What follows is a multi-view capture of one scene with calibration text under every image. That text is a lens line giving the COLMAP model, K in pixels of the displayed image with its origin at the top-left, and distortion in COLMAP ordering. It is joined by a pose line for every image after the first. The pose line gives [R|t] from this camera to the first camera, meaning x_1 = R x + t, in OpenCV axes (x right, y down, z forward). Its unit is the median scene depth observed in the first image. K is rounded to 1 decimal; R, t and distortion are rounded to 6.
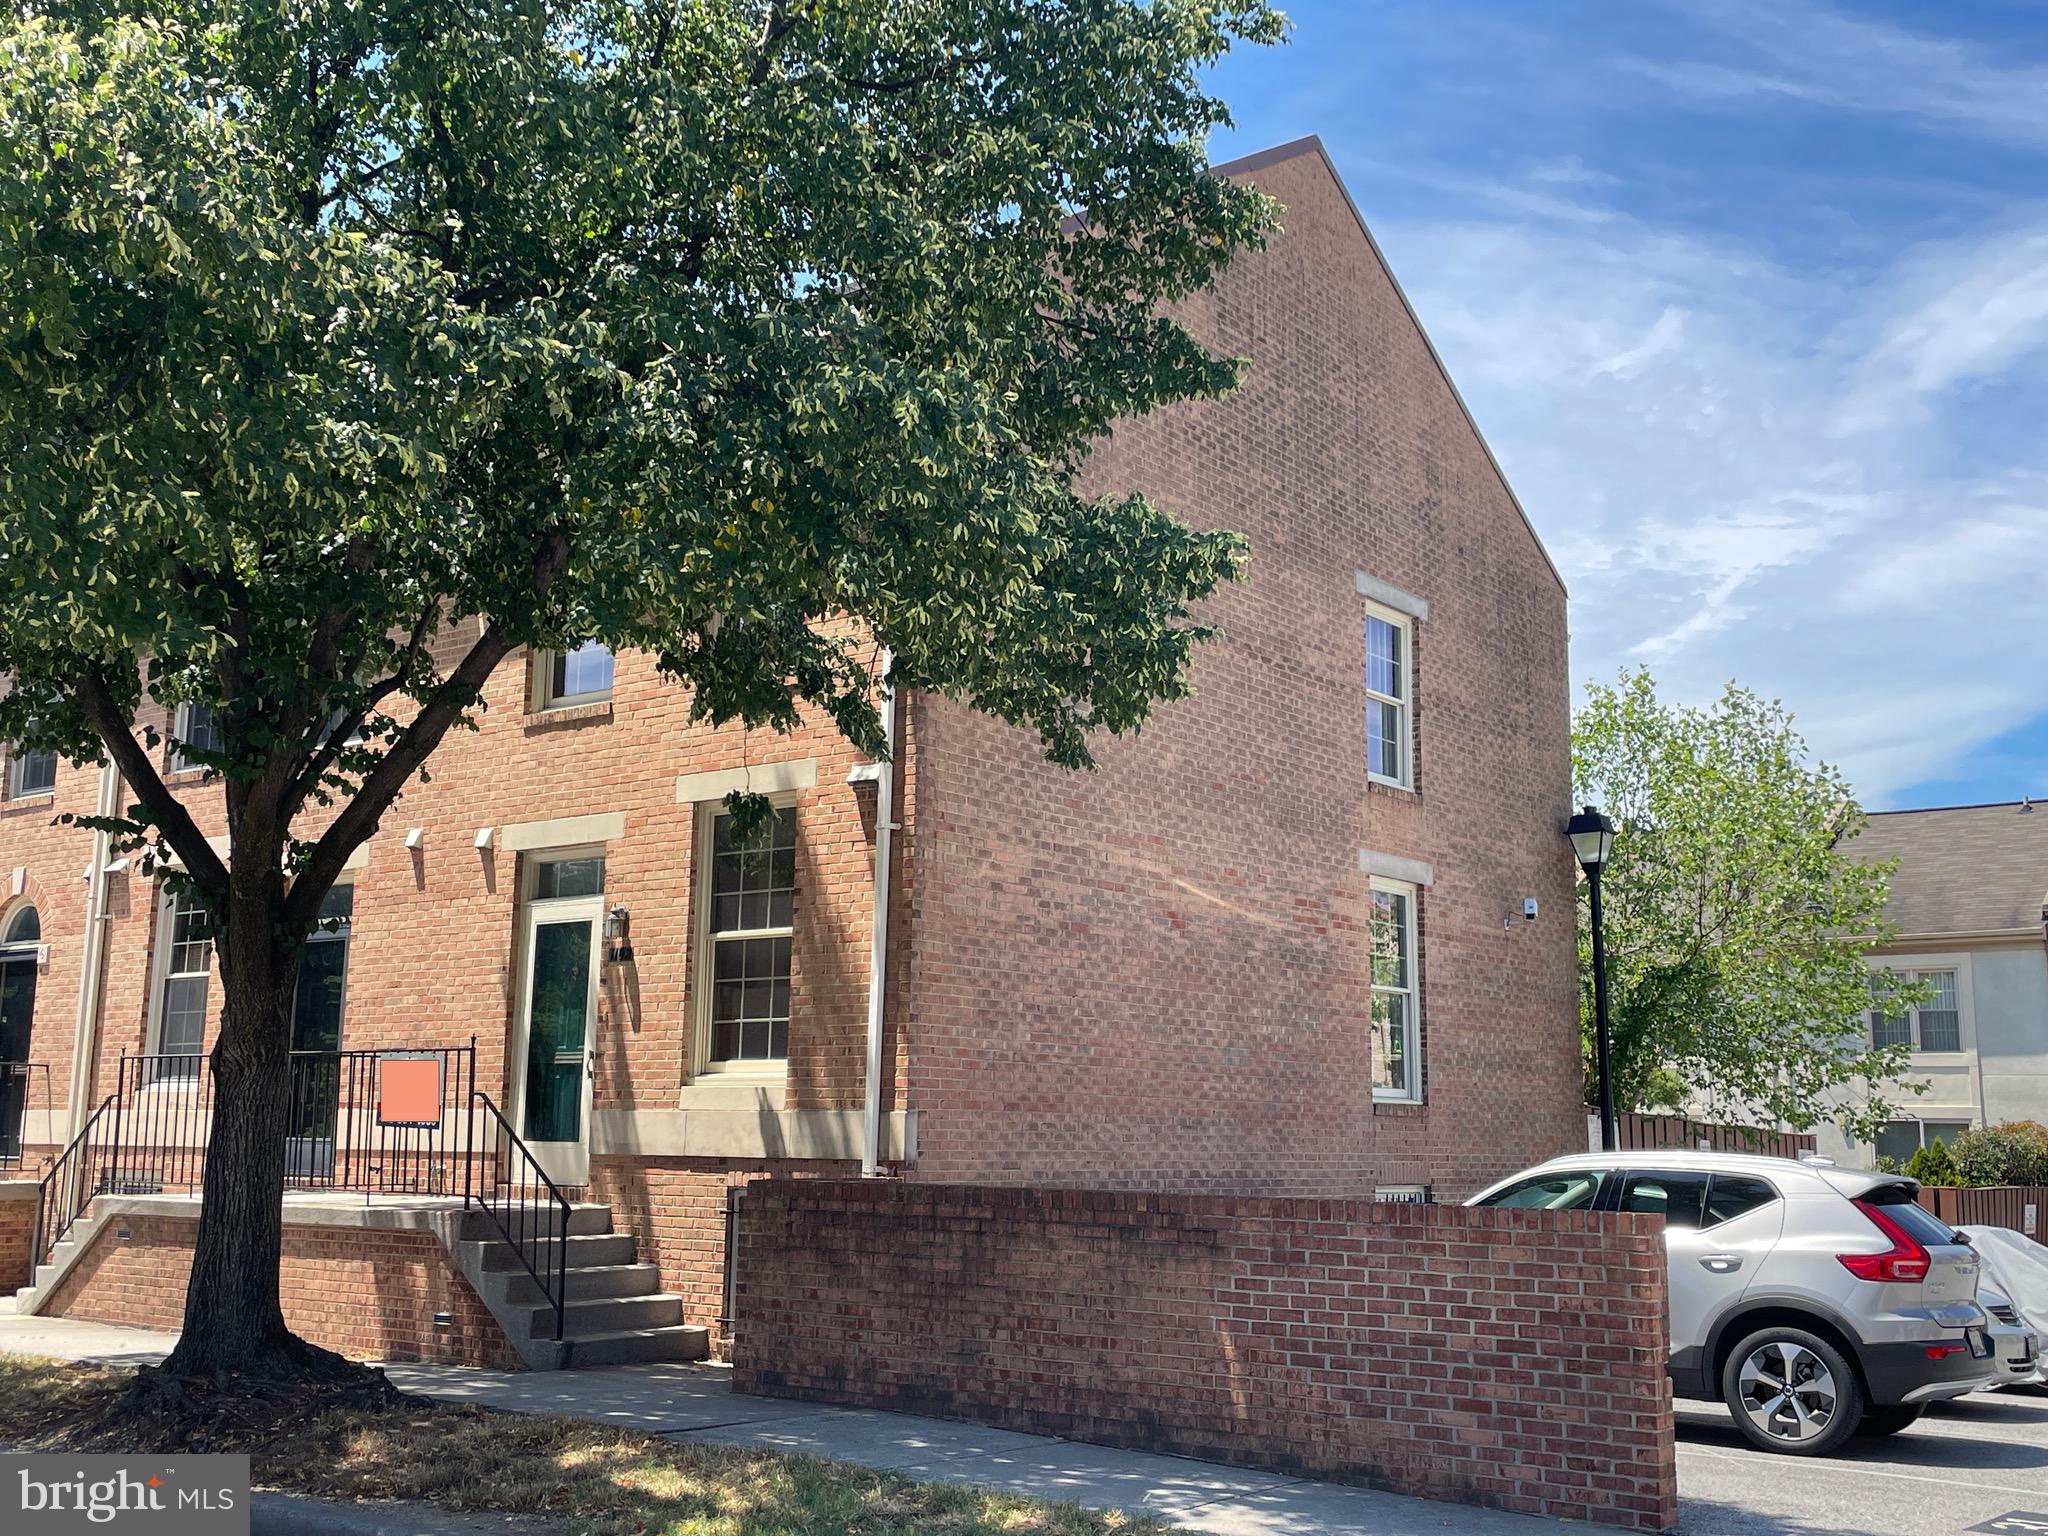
lens RADIAL K [[2065.1, 0, 1024.0], [0, 2065.1, 768.0], [0, 0, 1]] dist [0.040346, -0.028244]
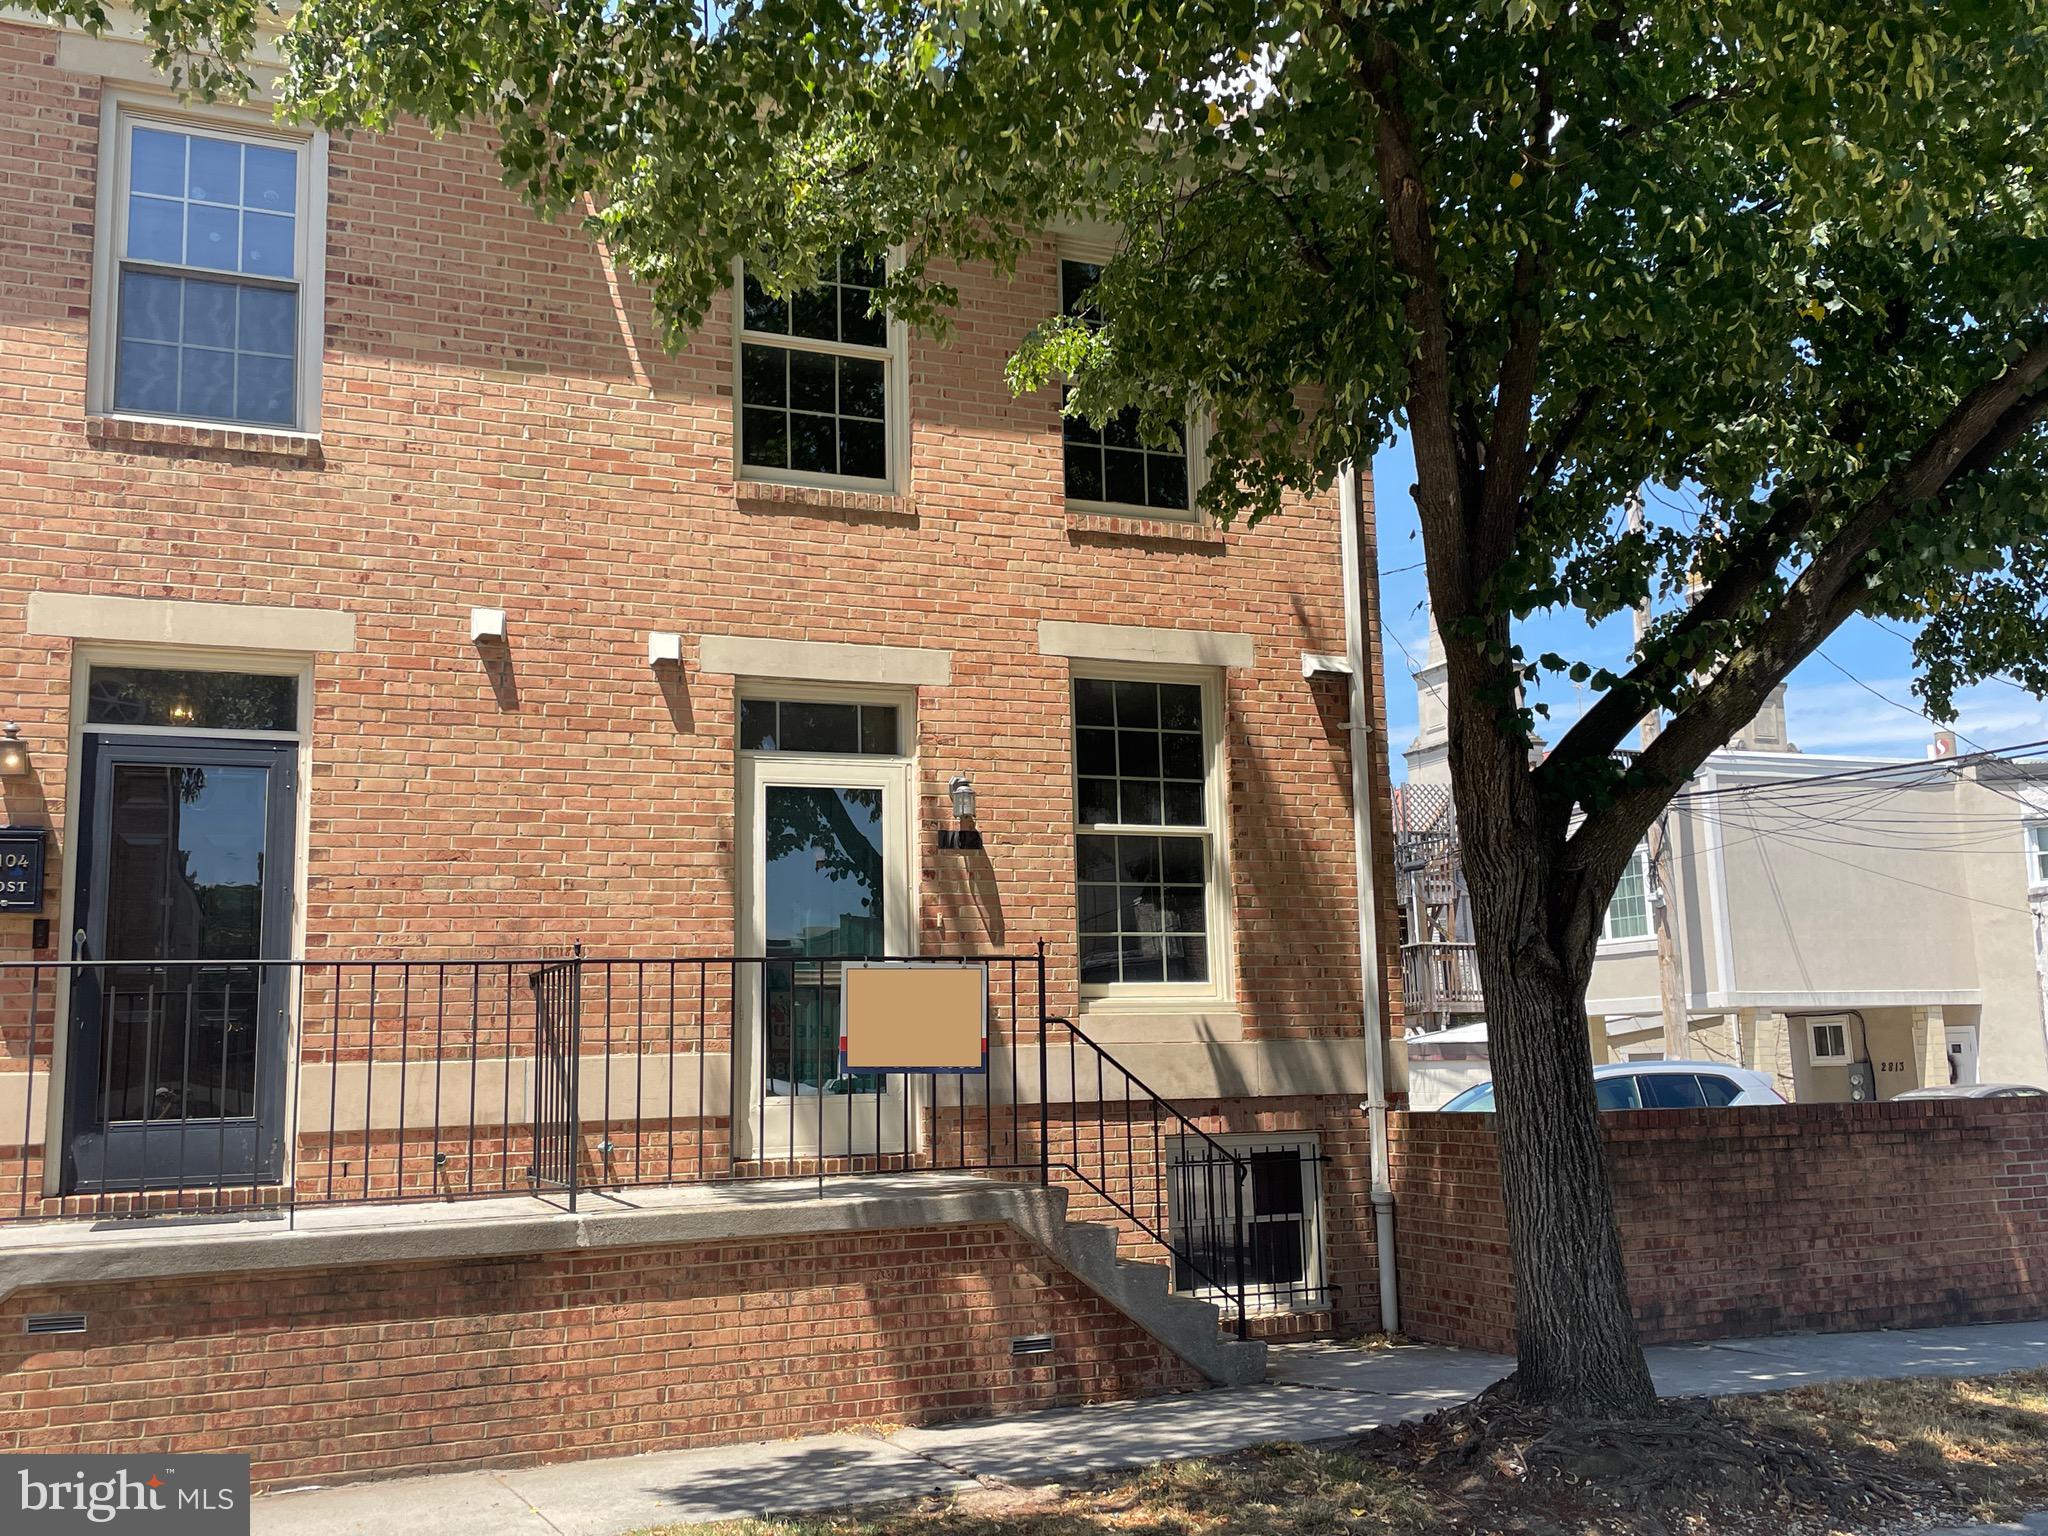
lens RADIAL K [[1931.7, 0, 1024.0], [0, 1931.7, 768.0], [0, 0, 1]] dist [0.105635, -0.193524]
pose [[0.501399, 0.108883, 0.858338, -0.852050], [-0.117294, 0.991446, -0.057250, 0.109785], [-0.857229, -0.071973, 0.509881, 0.675048]]
